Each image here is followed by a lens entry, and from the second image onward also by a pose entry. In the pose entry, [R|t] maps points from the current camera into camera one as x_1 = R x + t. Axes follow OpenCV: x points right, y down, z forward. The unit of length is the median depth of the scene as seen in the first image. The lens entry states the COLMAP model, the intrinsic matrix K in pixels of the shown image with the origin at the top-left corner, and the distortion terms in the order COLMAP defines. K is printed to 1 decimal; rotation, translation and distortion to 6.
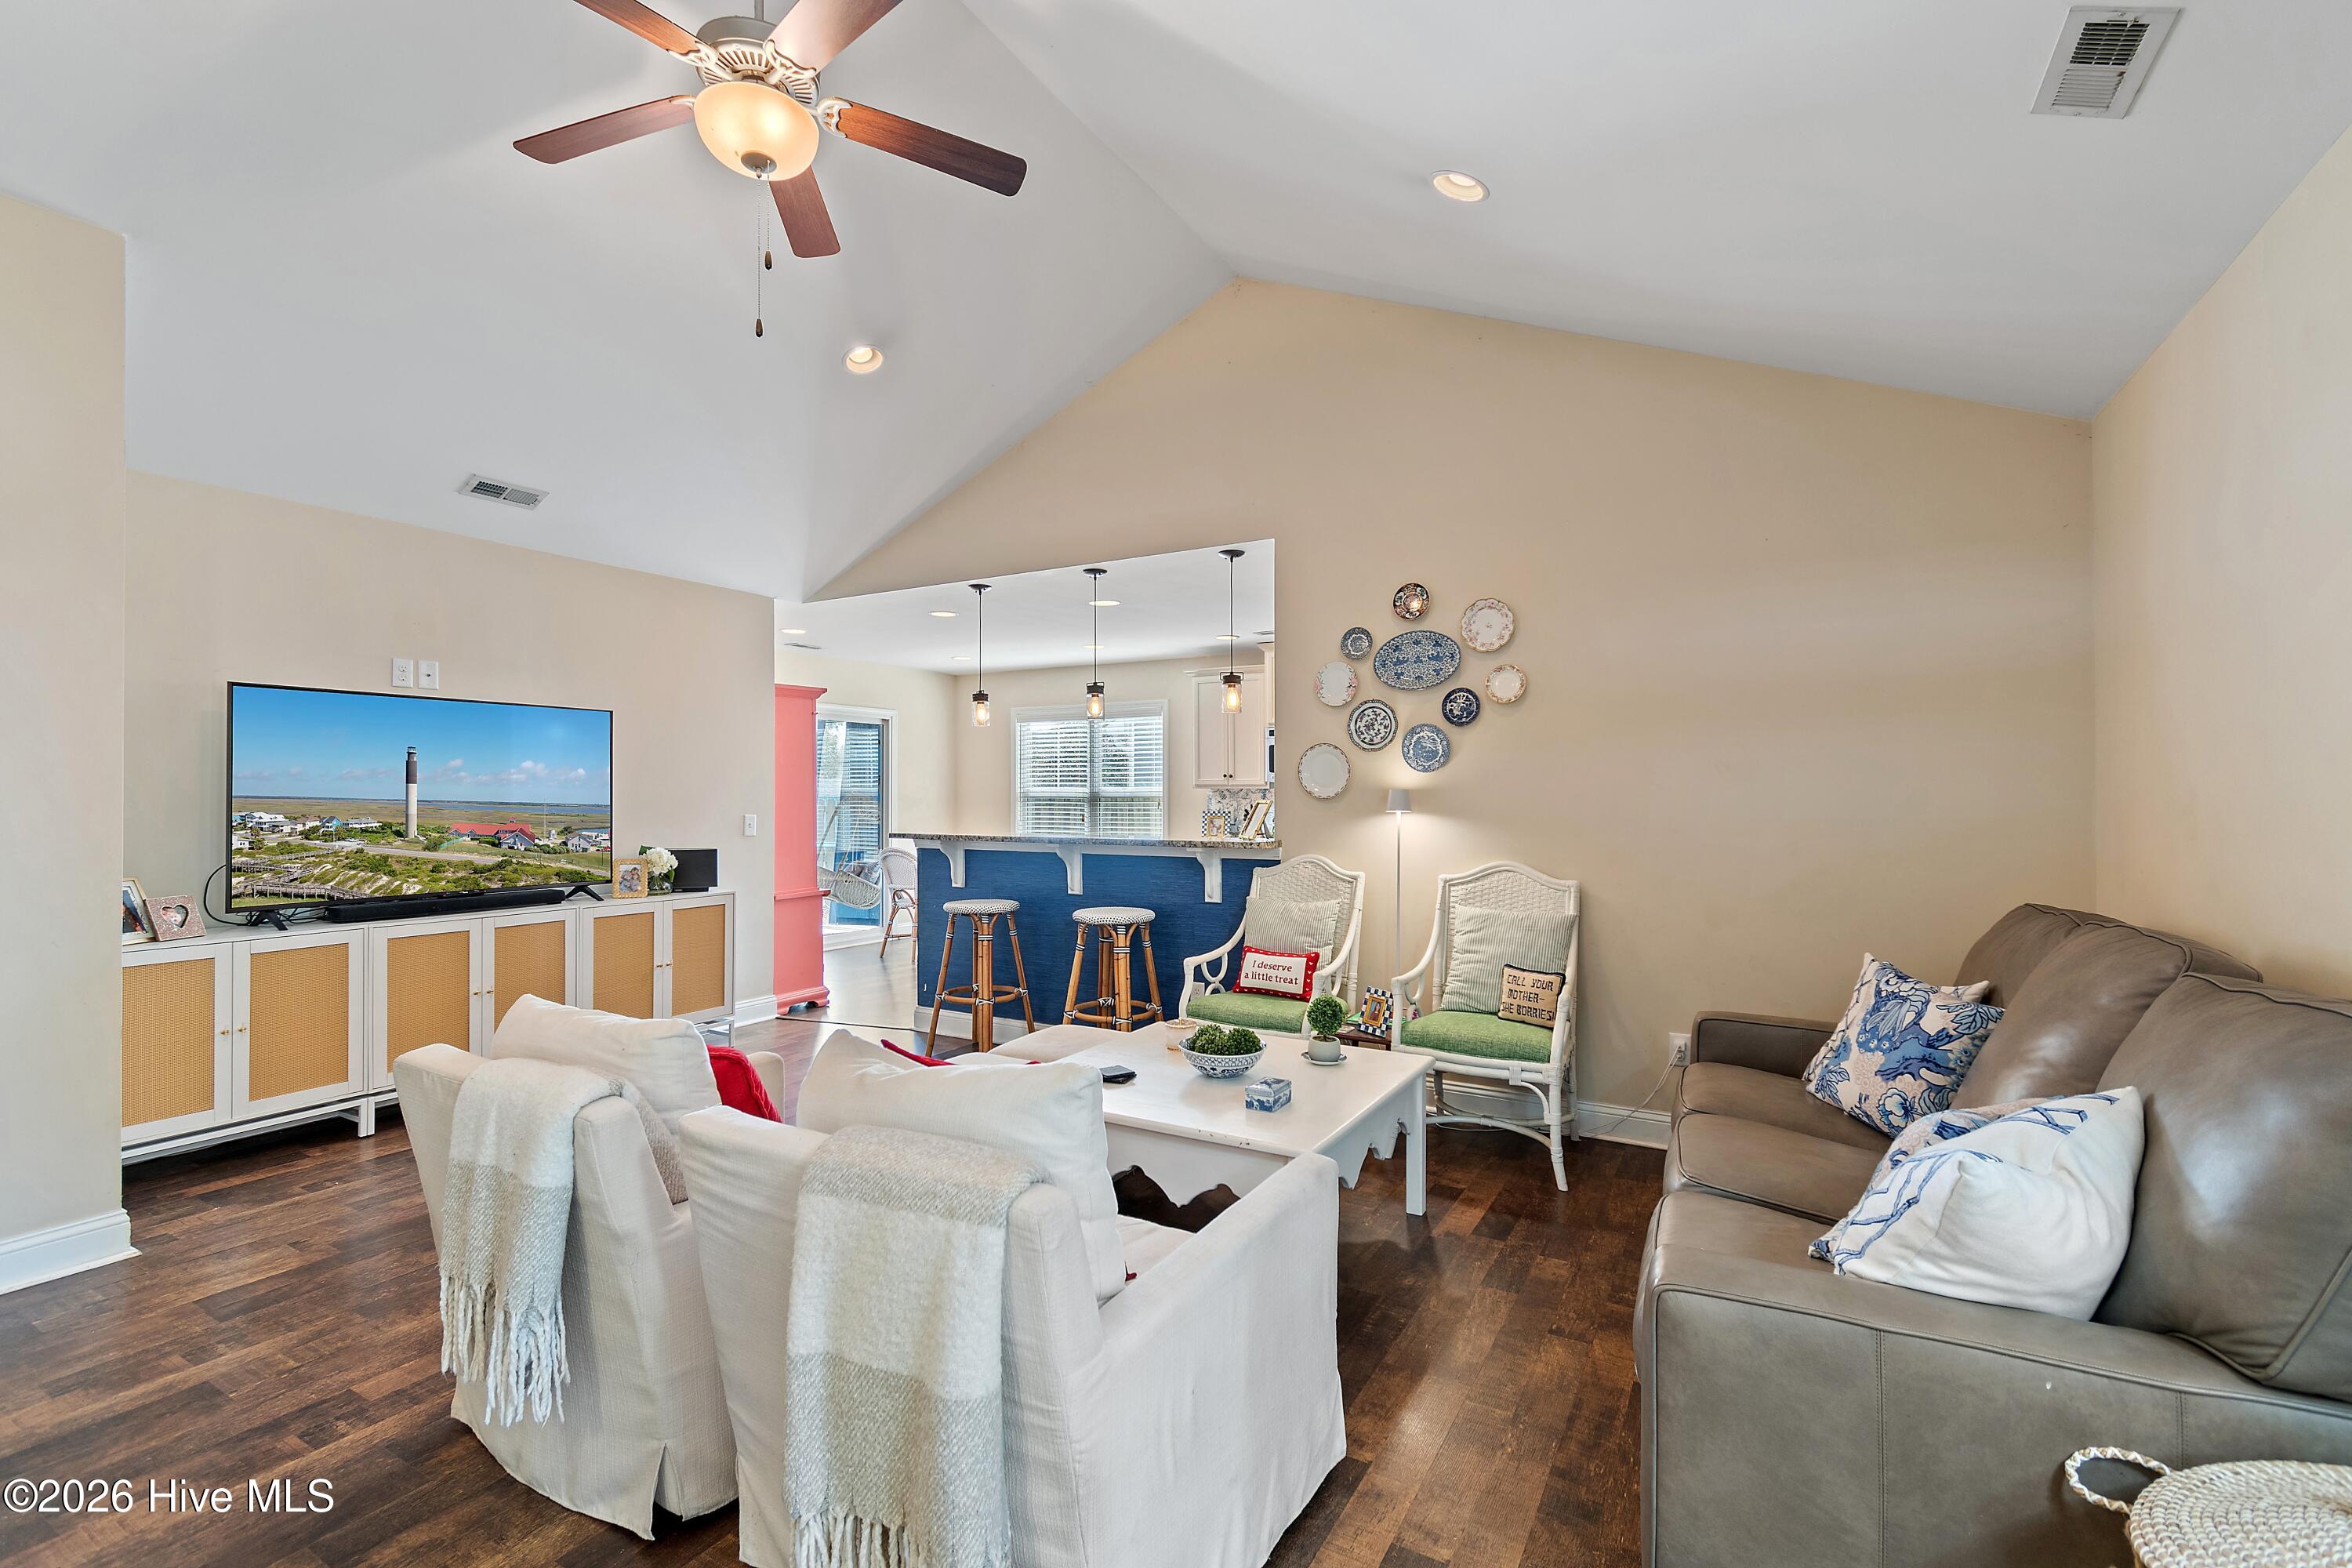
lens RADIAL K [[1035.6, 0, 1173.2], [0, 1035.6, 785.5], [0, 0, 1]] dist [0.003370, -0.001678]
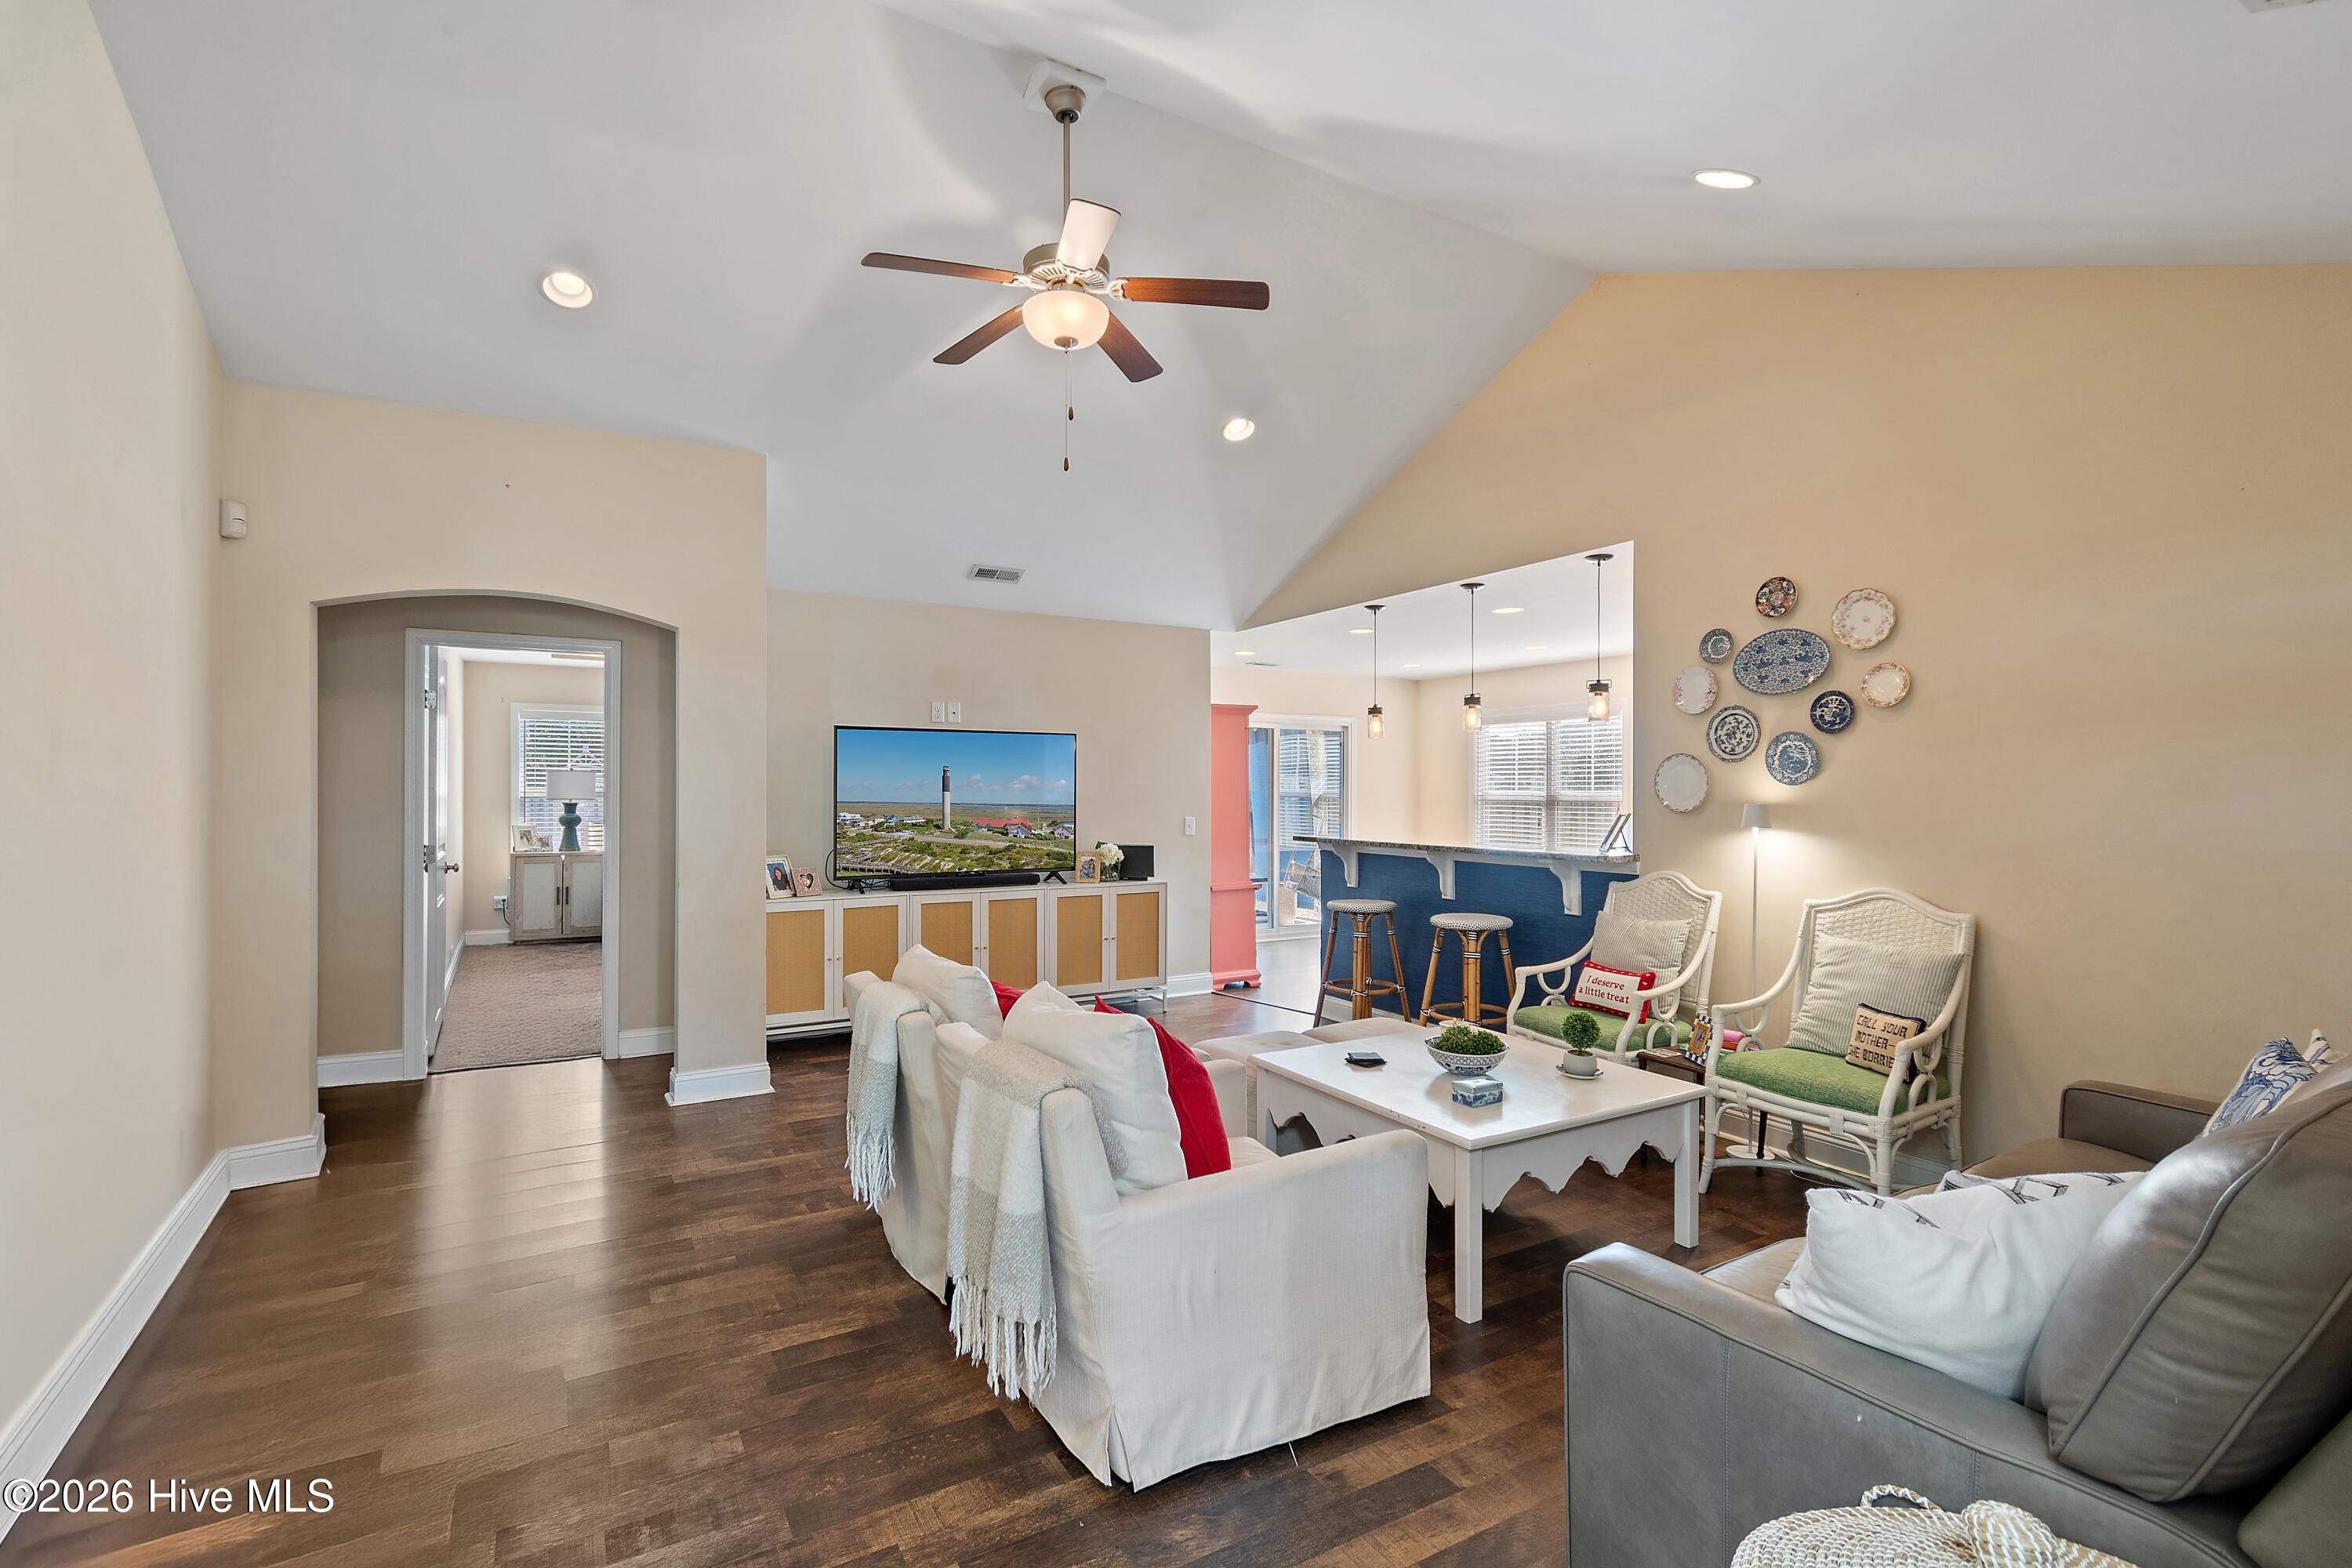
lens RADIAL K [[1072.4, 0, 1176.0], [0, 1072.4, 784.0], [0, 0, 1]] dist [0.000449, 0.000353]
pose [[0.867284, 0.000817, -0.497813, 0.246198], [0.001206, 0.999992, 0.003743, -0.018153], [0.497812, -0.003847, 0.867277, -0.082465]]
